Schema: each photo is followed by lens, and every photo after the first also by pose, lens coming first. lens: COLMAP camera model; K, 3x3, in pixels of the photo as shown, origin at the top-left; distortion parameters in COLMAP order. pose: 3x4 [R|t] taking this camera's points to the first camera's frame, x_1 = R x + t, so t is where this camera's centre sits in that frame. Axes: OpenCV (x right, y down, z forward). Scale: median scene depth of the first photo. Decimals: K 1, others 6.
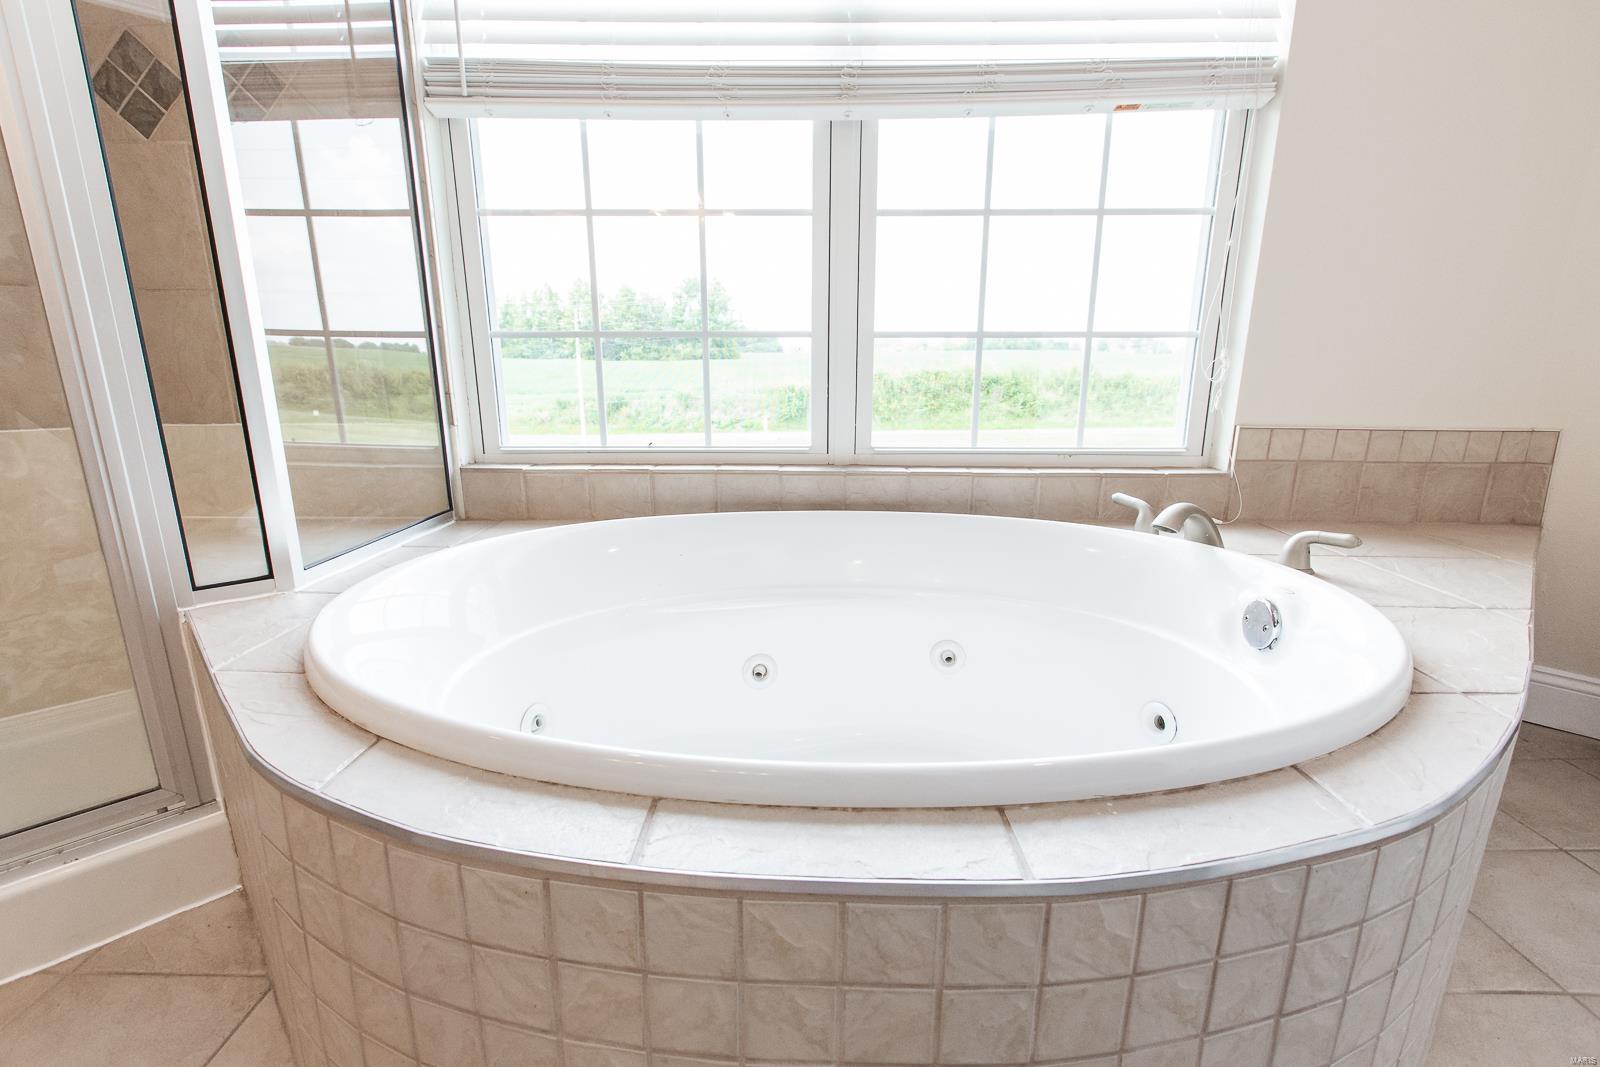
lens RADIAL K [[752.4, 0, 801.3], [0, 752.4, 526.2], [0, 0, 1]] dist [-0.003701, -0.000854]
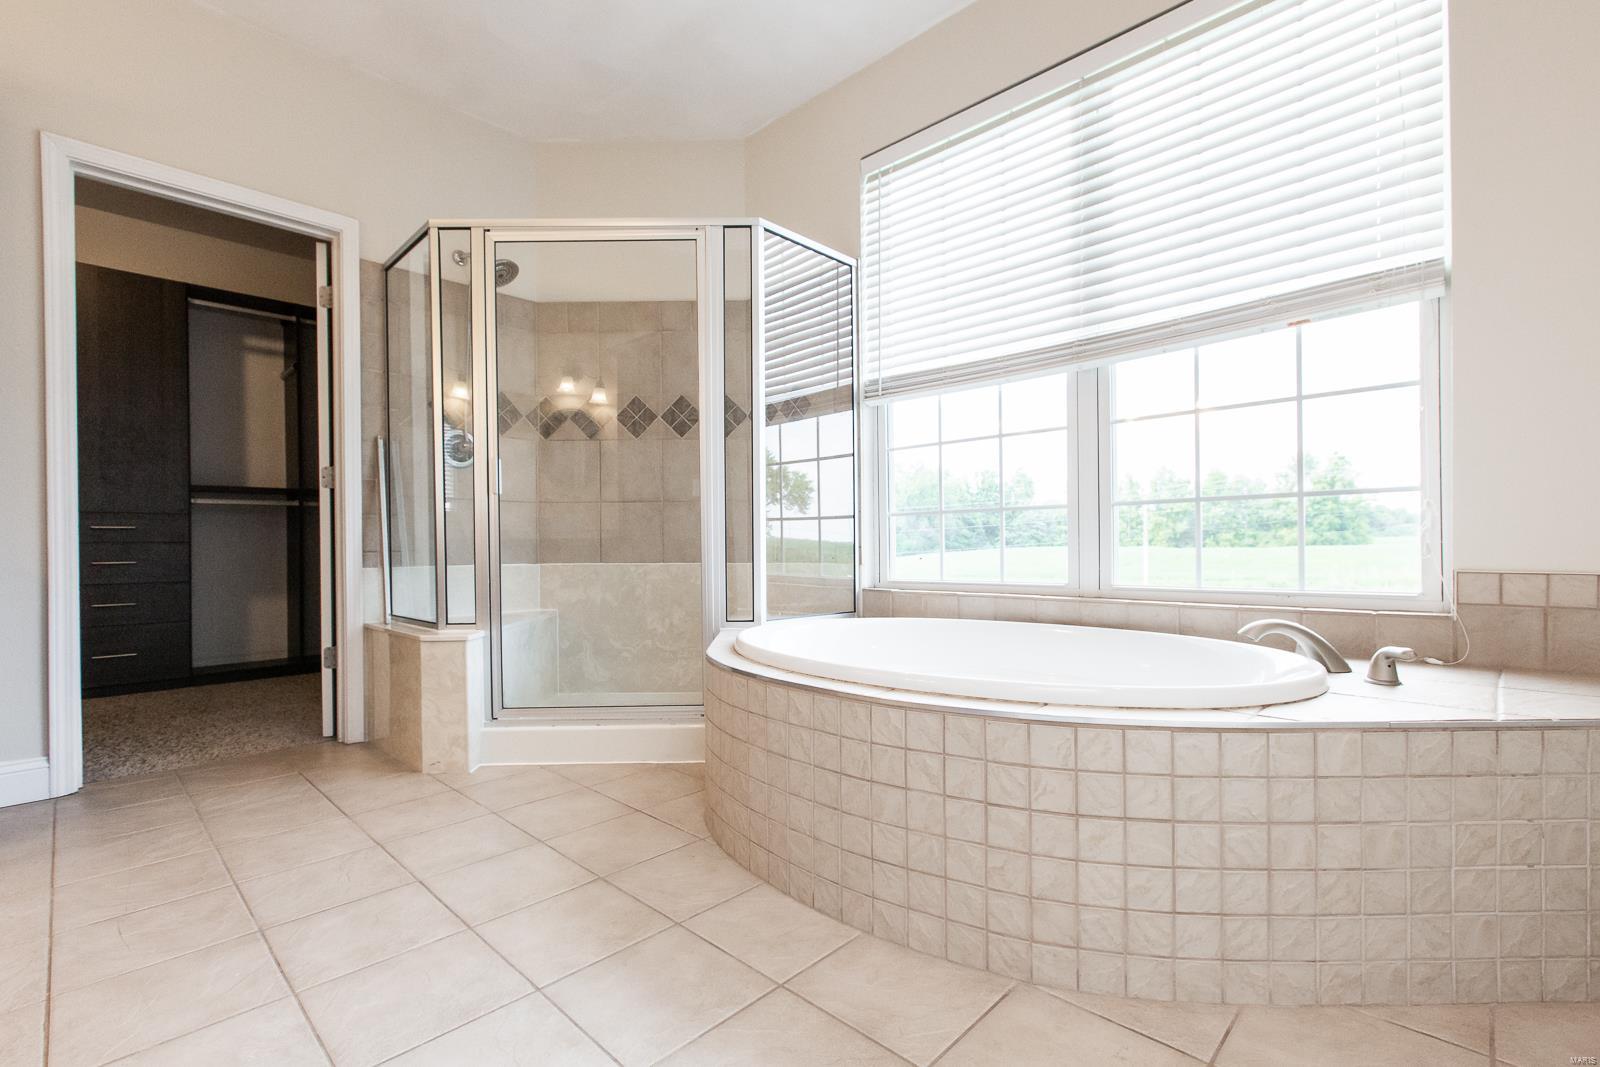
lens RADIAL K [[726.1, 0, 787.3], [0, 726.1, 526.8], [0, 0, 1]] dist [0.000446, 0.000102]
pose [[0.719605, -0.028532, -0.693797, 0.621394], [-0.164224, 0.963817, -0.209969, 0.173254], [0.674684, 0.265033, 0.688882, -0.335579]]
